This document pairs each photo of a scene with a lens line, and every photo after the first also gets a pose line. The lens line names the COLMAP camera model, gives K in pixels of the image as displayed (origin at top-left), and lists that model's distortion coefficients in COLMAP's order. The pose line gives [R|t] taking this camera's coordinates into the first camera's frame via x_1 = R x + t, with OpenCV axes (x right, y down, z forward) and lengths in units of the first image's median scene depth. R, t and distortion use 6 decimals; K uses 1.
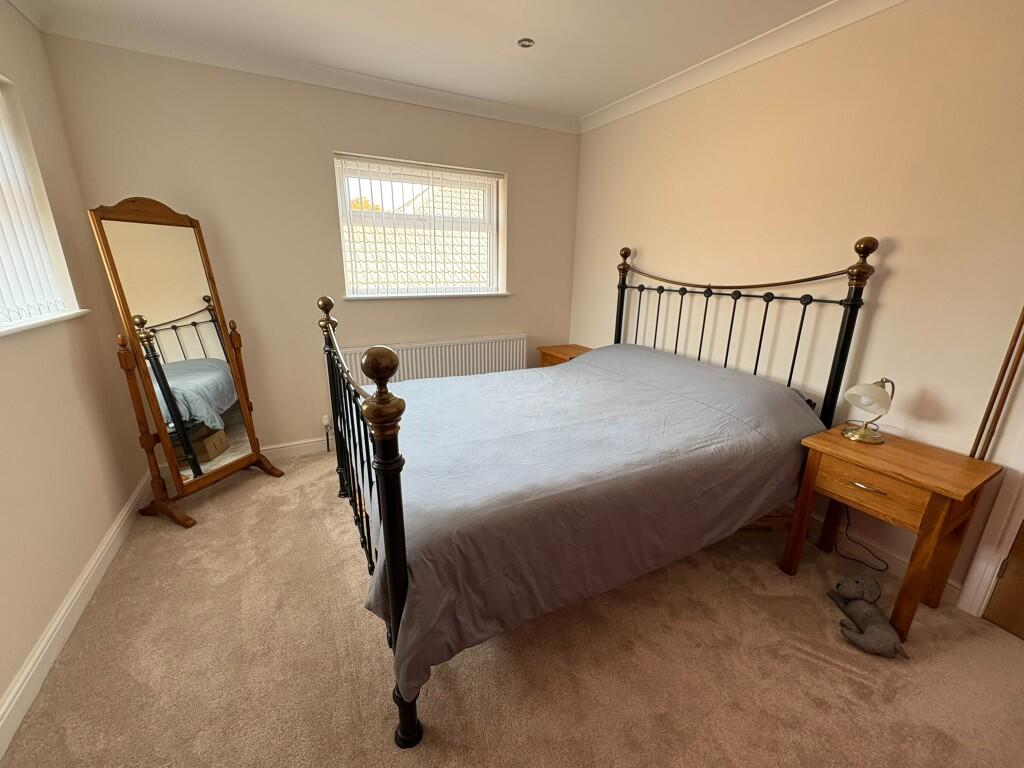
lens RADIAL K [[407.4, 0, 512.7], [0, 407.4, 382.3], [0, 0, 1]] dist [-0.000941, 0.000489]
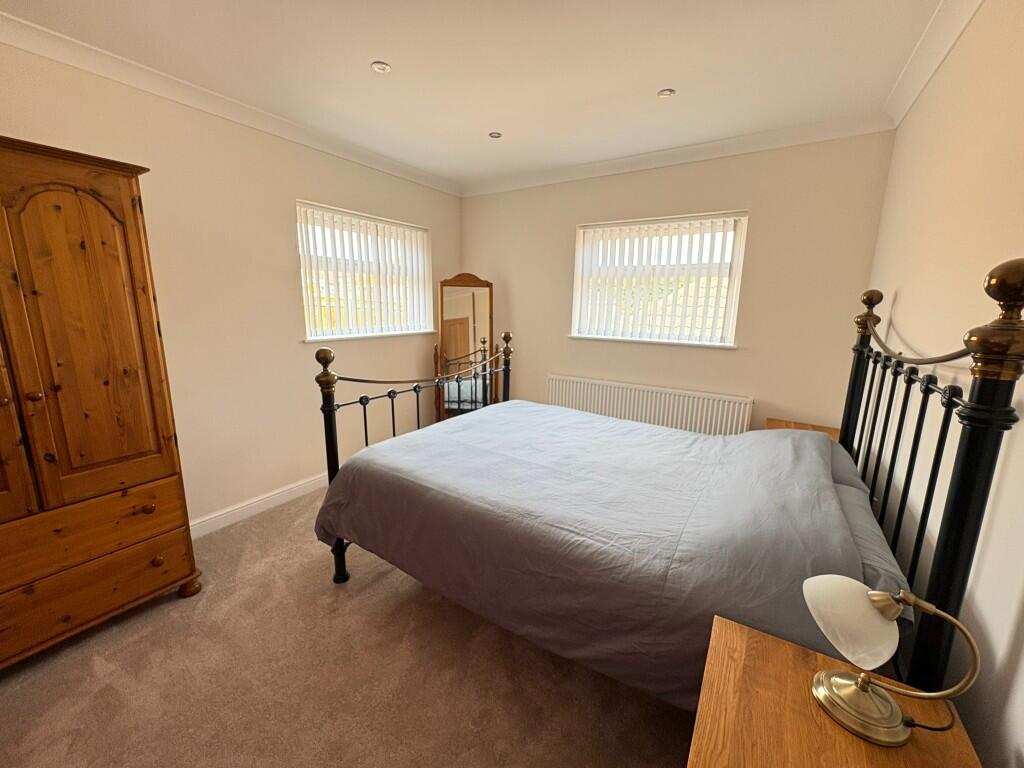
lens RADIAL K [[407.4, 0, 513.7], [0, 407.4, 383.4], [0, 0, 1]] dist [-0.000941, 0.000489]
pose [[0.488590, 0.166860, -0.856409, 0.916915], [-0.254560, 0.966100, 0.043003, -0.116647], [0.834553, 0.196996, 0.514503, 0.363784]]
